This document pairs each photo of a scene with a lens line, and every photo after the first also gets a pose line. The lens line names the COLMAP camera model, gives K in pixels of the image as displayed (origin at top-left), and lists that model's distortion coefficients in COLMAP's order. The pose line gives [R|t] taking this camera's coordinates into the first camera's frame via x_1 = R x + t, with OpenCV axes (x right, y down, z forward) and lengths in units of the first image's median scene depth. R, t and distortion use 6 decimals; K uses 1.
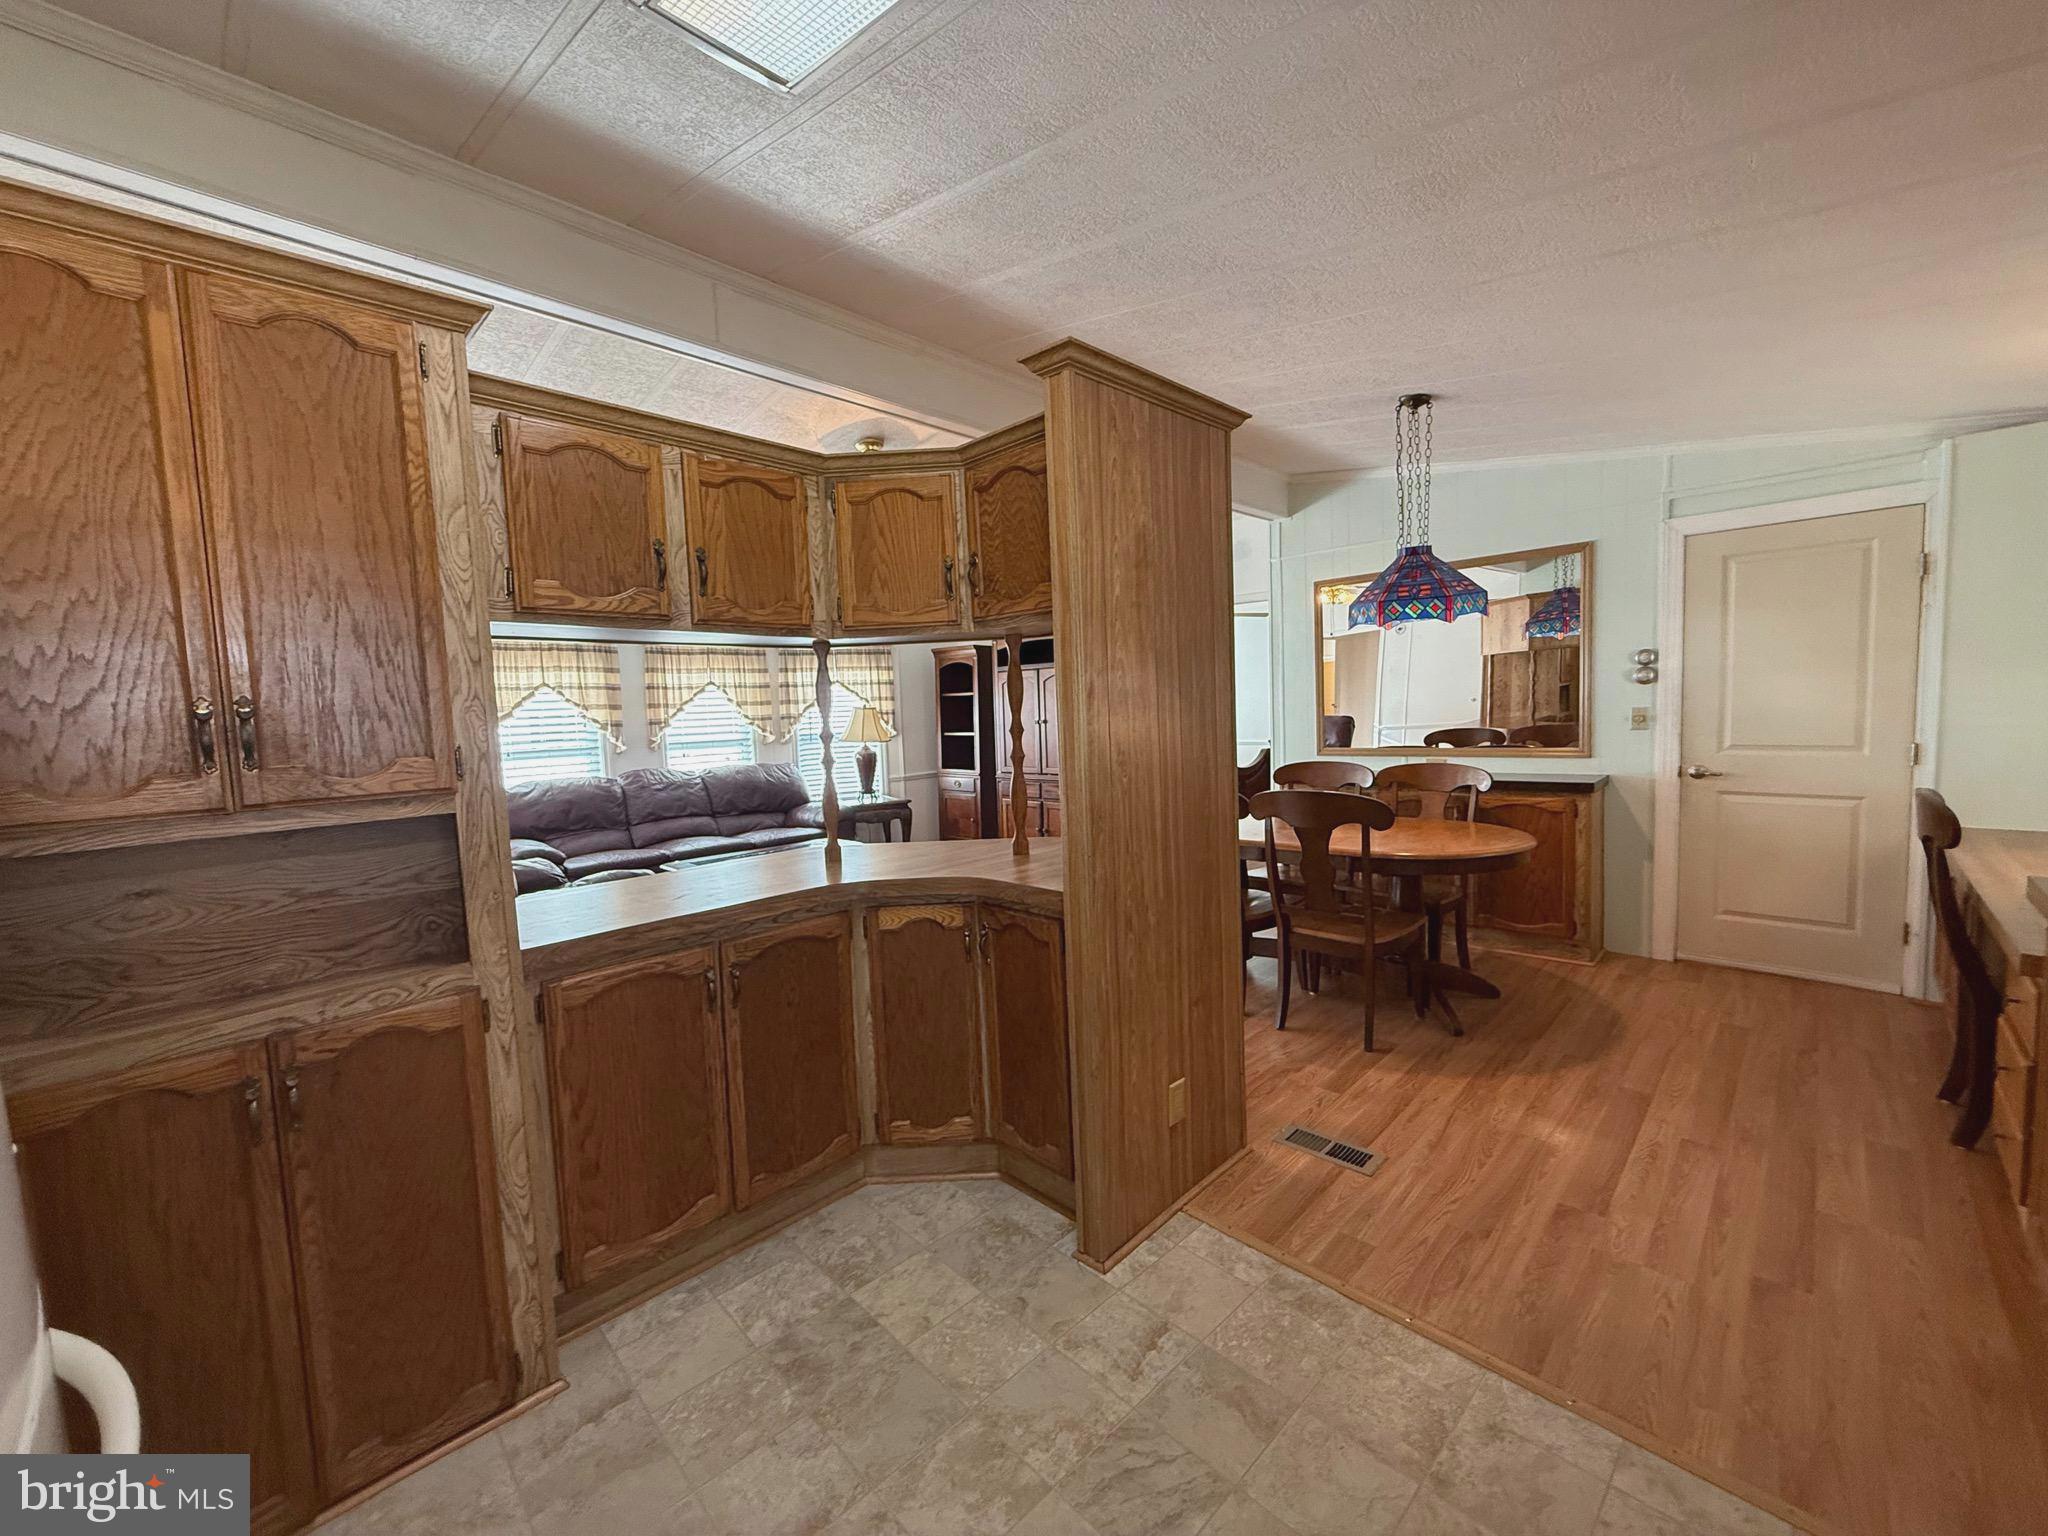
lens RADIAL K [[815.1, 0, 1017.2], [0, 815.1, 769.4], [0, 0, 1]] dist [0.001436, -0.000392]
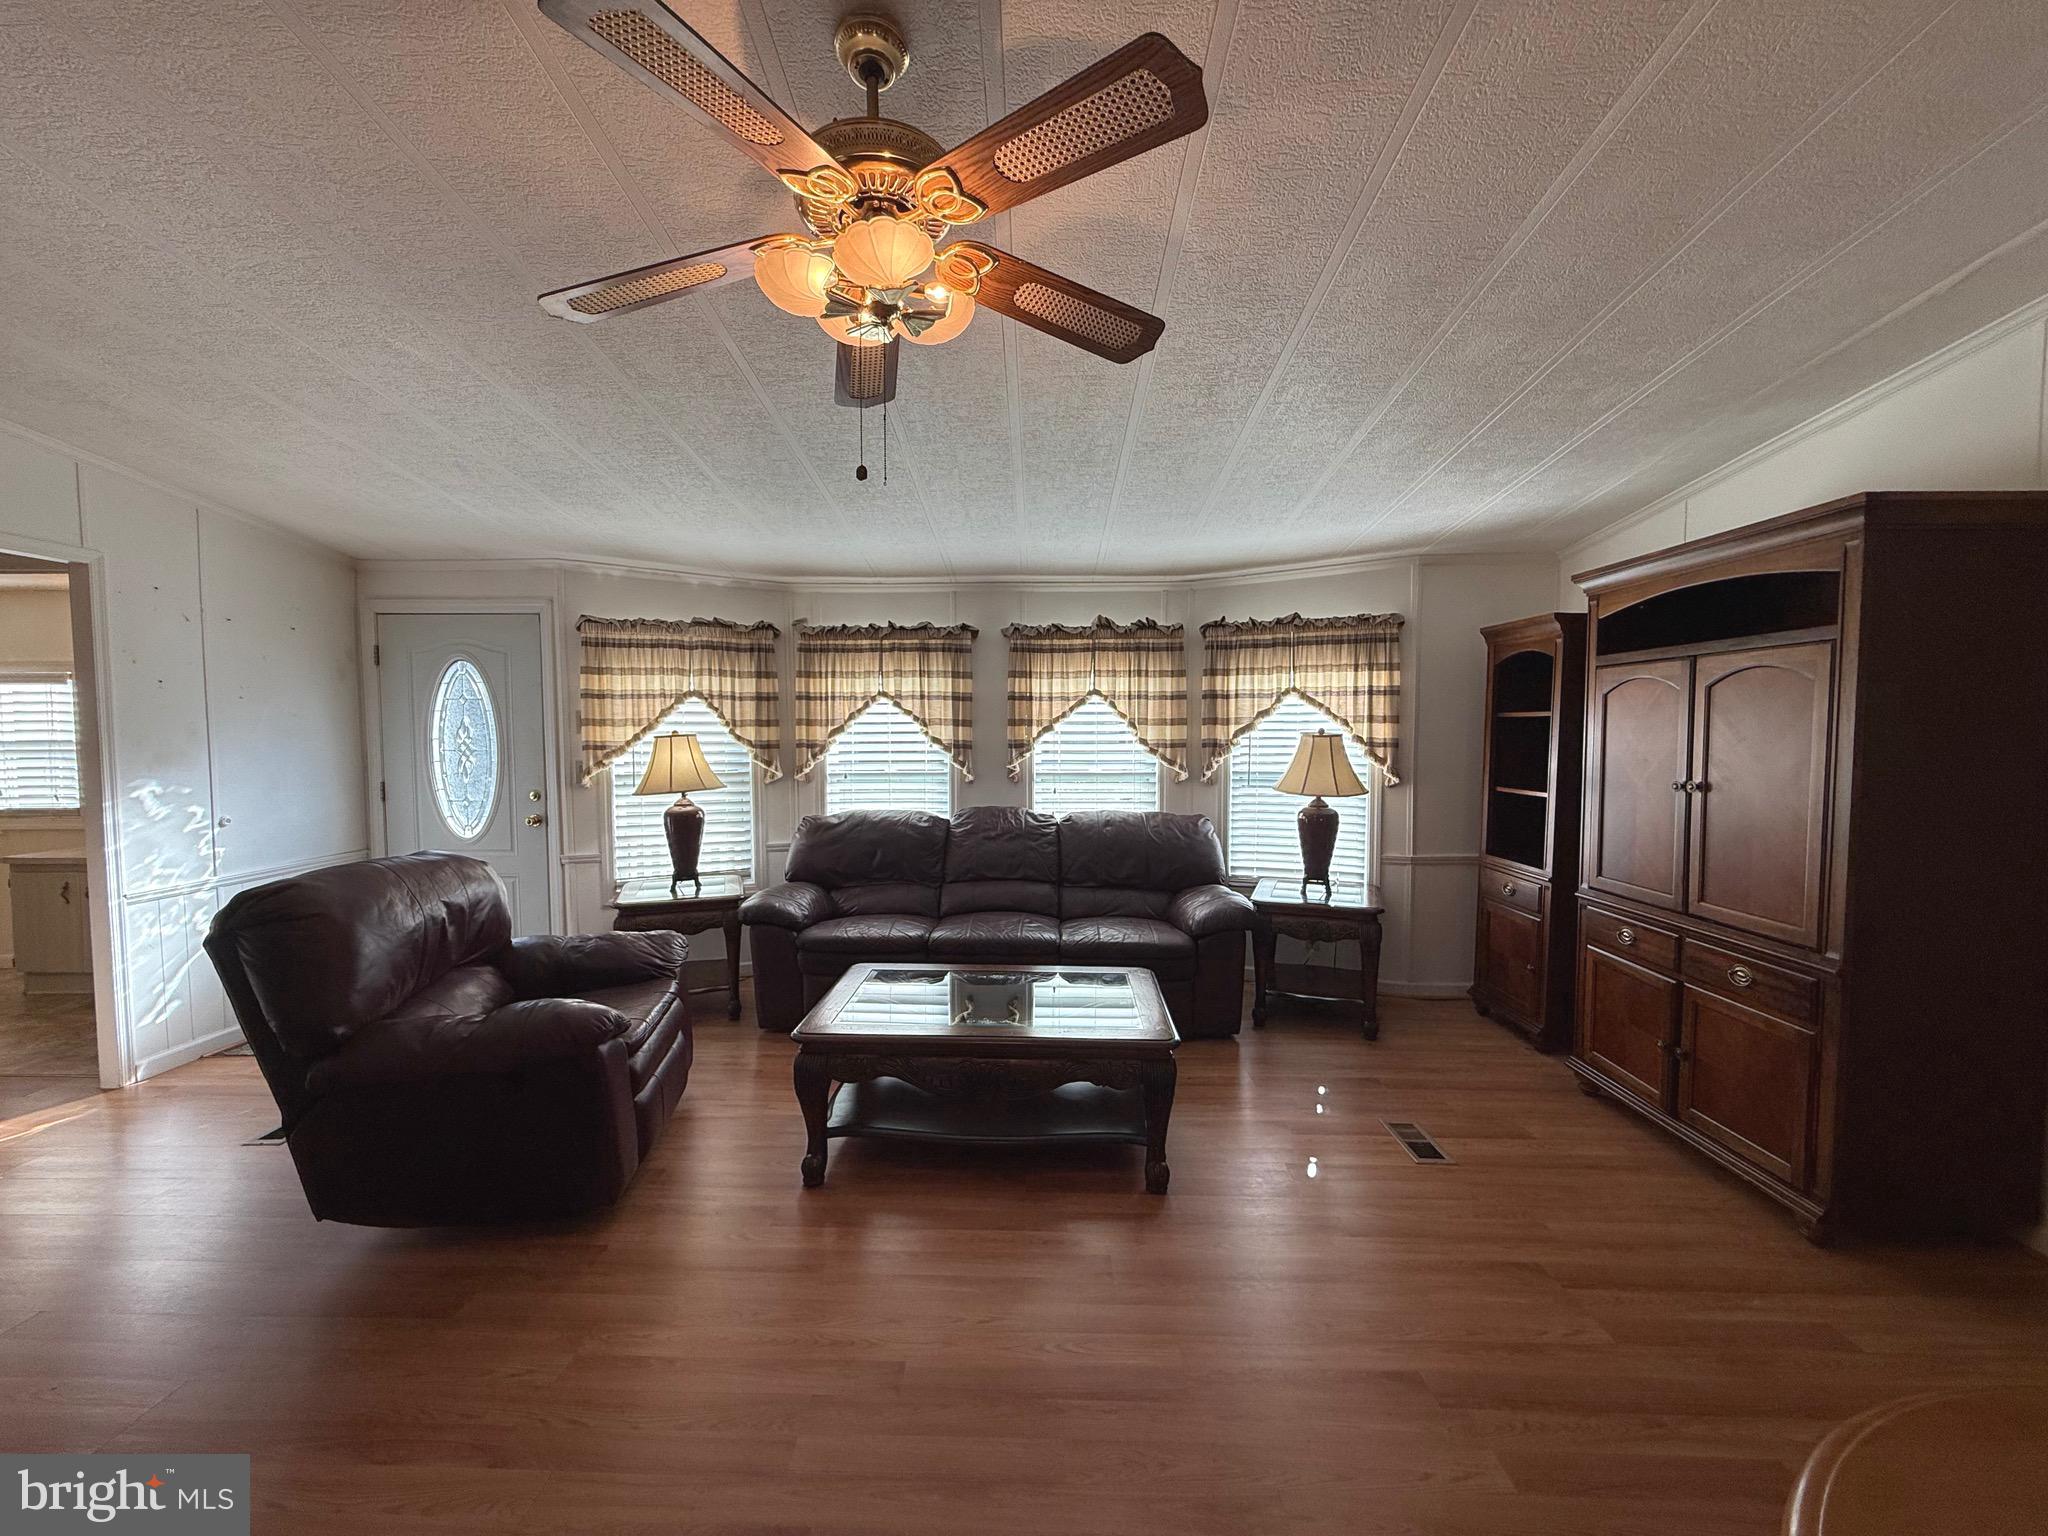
lens RADIAL K [[815.1, 0, 1019.1], [0, 815.1, 768.6], [0, 0, 1]] dist [0.001436, -0.000392]
pose [[0.682056, 0.068131, -0.728119, 0.169200], [-0.079070, 0.996684, 0.019193, -0.086175], [0.727012, 0.044482, 0.685182, 0.847727]]
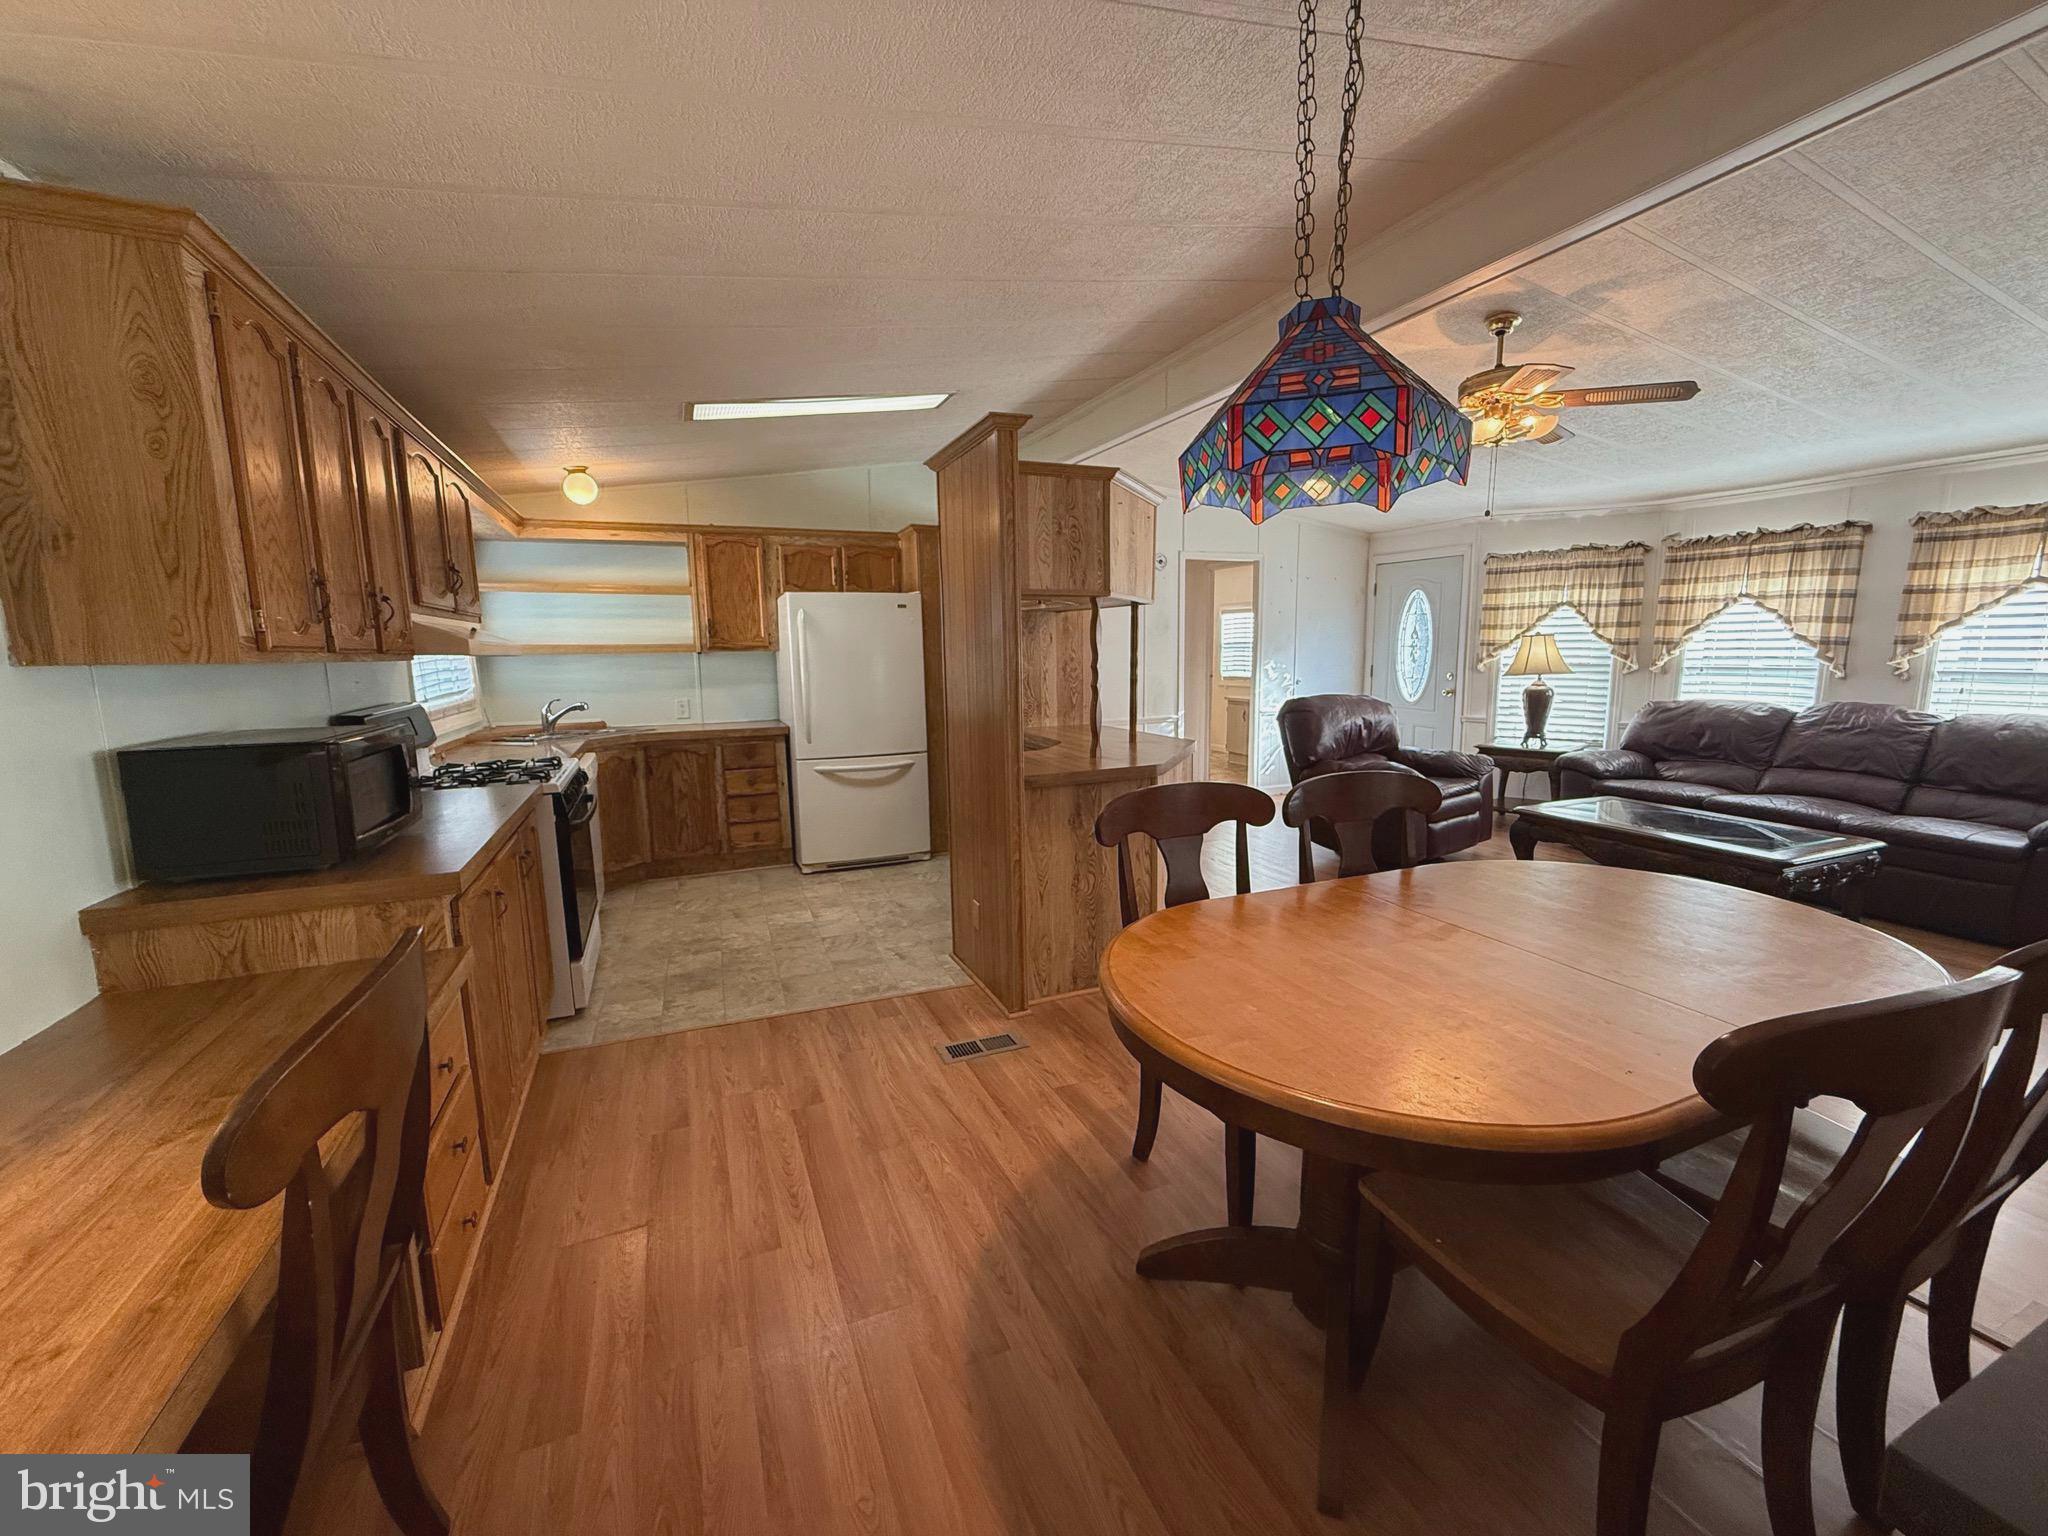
lens RADIAL K [[815.1, 0, 1020.8], [0, 815.1, 769.7], [0, 0, 1]] dist [0.001436, -0.000392]
pose [[-0.378221, 0.181730, -0.907702, 0.890710], [-0.044798, 0.975799, 0.214030, -0.112041], [0.924631, 0.121613, -0.360927, 0.945984]]
